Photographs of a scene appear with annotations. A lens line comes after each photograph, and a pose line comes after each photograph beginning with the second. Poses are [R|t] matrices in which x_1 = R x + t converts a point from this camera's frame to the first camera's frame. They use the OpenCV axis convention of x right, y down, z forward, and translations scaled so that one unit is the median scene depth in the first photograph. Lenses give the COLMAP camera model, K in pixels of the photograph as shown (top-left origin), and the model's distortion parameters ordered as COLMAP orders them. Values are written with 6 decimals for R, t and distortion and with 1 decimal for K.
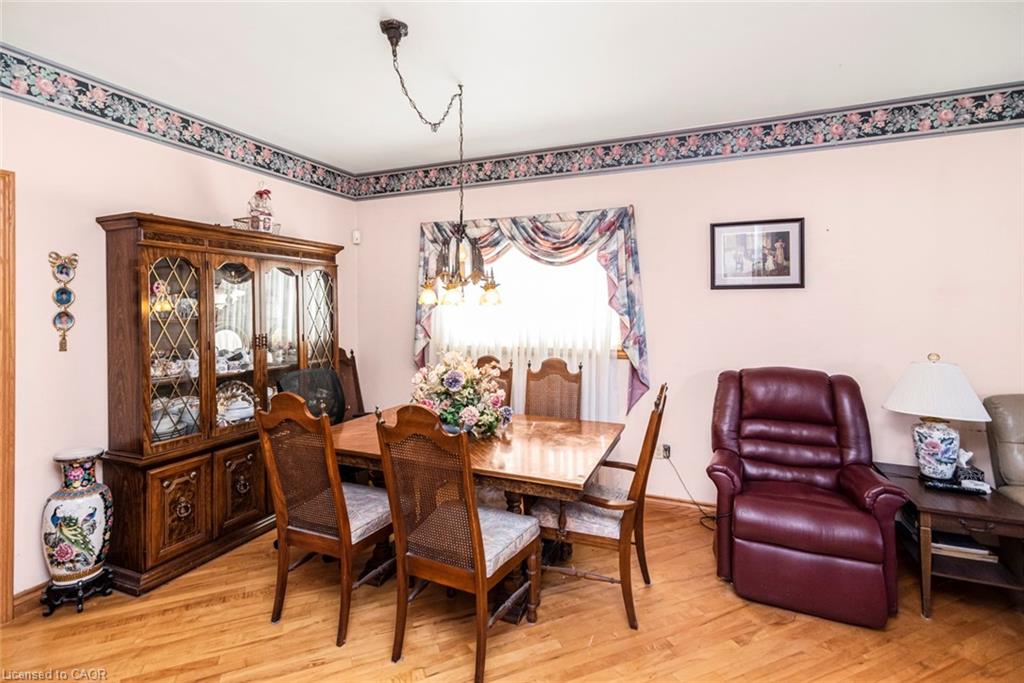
lens RADIAL K [[473.8, 0, 511.5], [0, 473.8, 302.8], [0, 0, 1]] dist [0.002961, 0.000018]
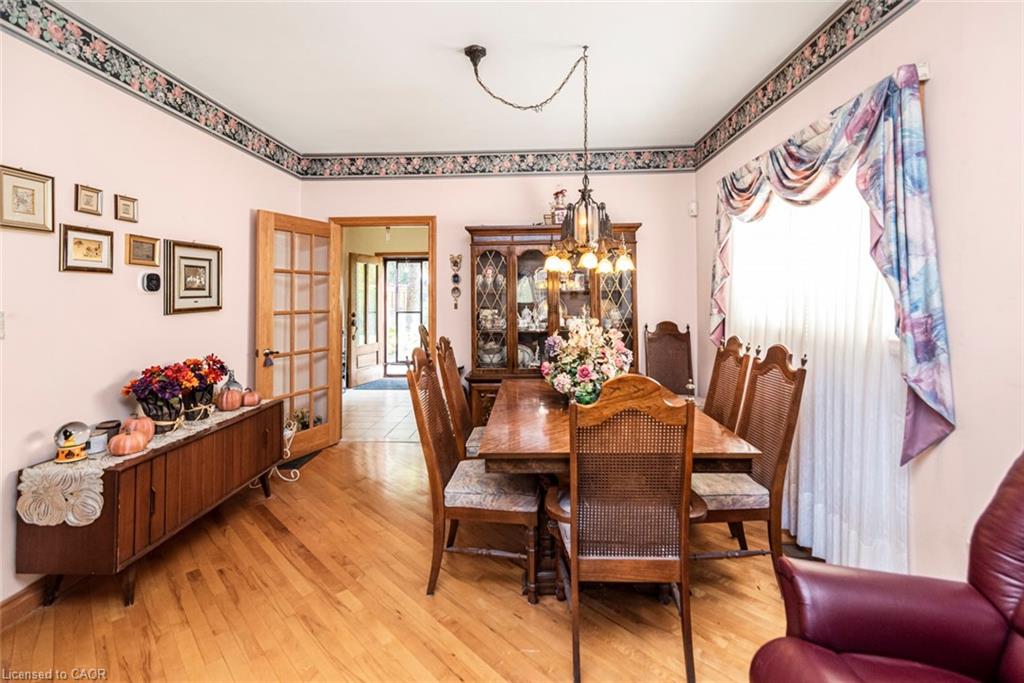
lens RADIAL K [[477.9, 0, 512.8], [0, 477.9, 287.4], [0, 0, 1]] dist [0.017066, 0.000170]
pose [[0.351416, -0.023136, -0.935933, 0.583035], [0.021626, 0.999628, -0.016590, 0.037810], [0.935970, -0.014411, 0.351786, 0.392691]]
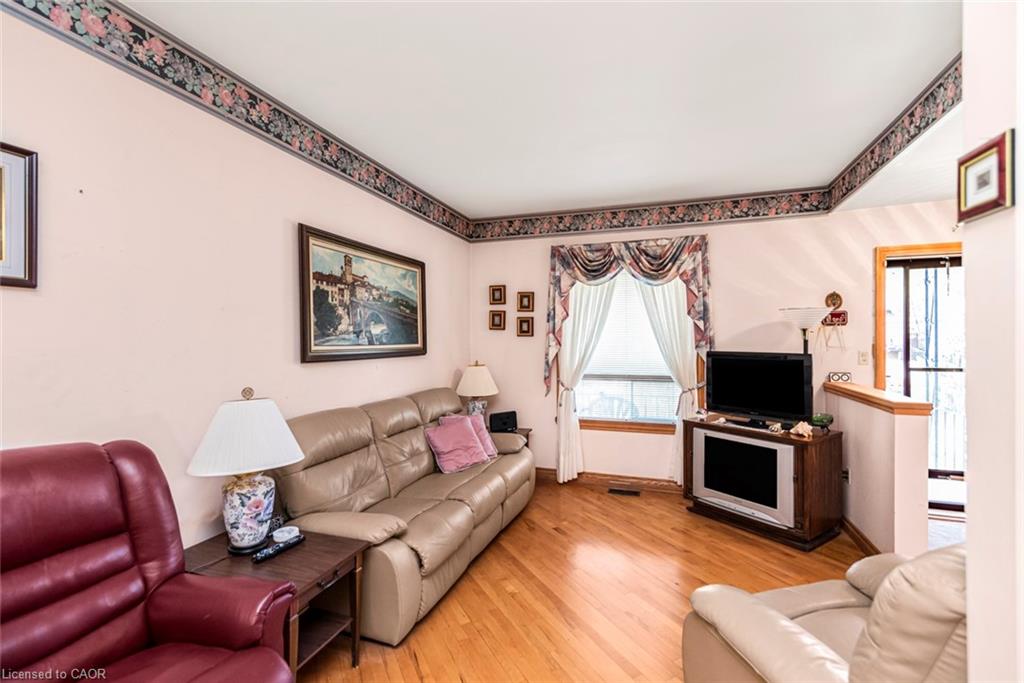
lens RADIAL K [[461.4, 0, 510.6], [0, 461.4, 340.4], [0, 0, 1]] dist [0.014698, -0.000143]
pose [[-0.072320, 0.002852, 0.997377, 0.061610], [-0.009418, 0.999949, -0.003542, 0.020060], [-0.997337, -0.009650, -0.072290, 0.452214]]
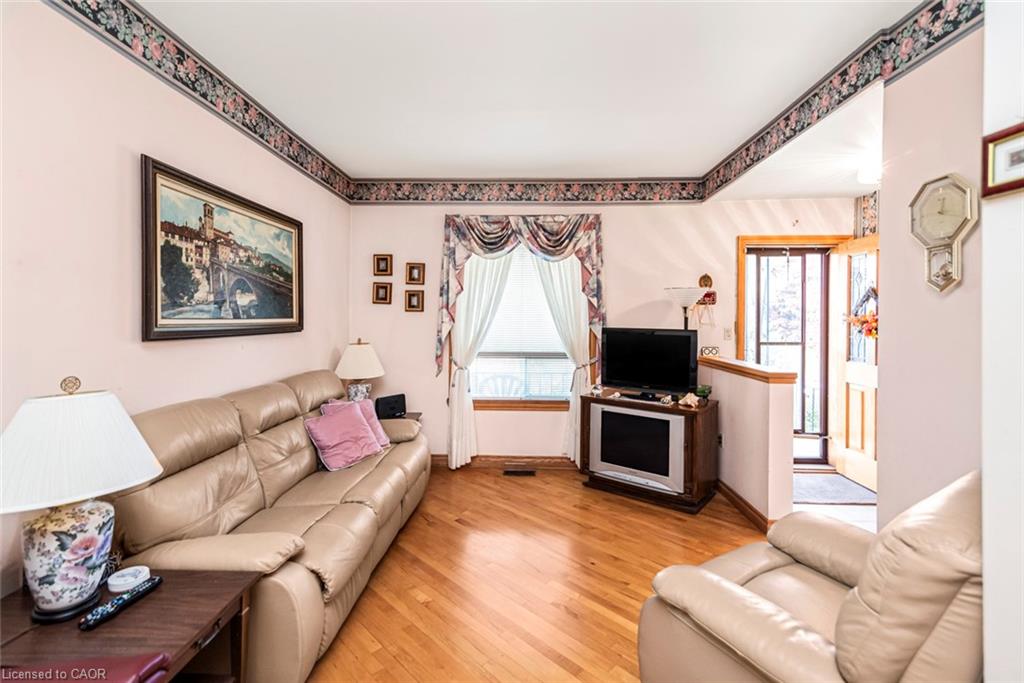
lens RADIAL K [[472.1, 0, 510.4], [0, 472.1, 315.5], [0, 0, 1]] dist [0.014684, -0.001113]
pose [[-0.362115, 0.006743, 0.932109, 0.136537], [-0.015579, 0.999790, -0.013284, 0.026489], [-0.932003, -0.019332, -0.361934, 0.530633]]
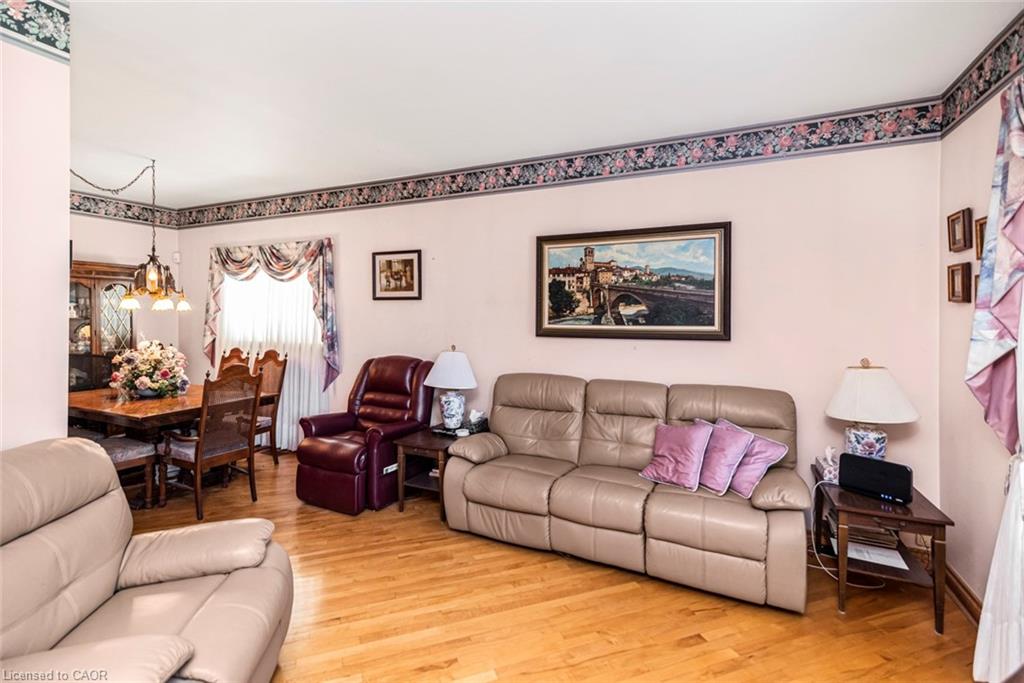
lens RADIAL K [[472.1, 0, 510.4], [0, 472.1, 315.5], [0, 0, 1]] dist [0.014684, -0.001113]
pose [[0.999020, 0.005627, -0.043898, 0.822990], [-0.004956, 0.999869, 0.015377, -0.006169], [0.043979, -0.015144, 0.998918, -0.336546]]
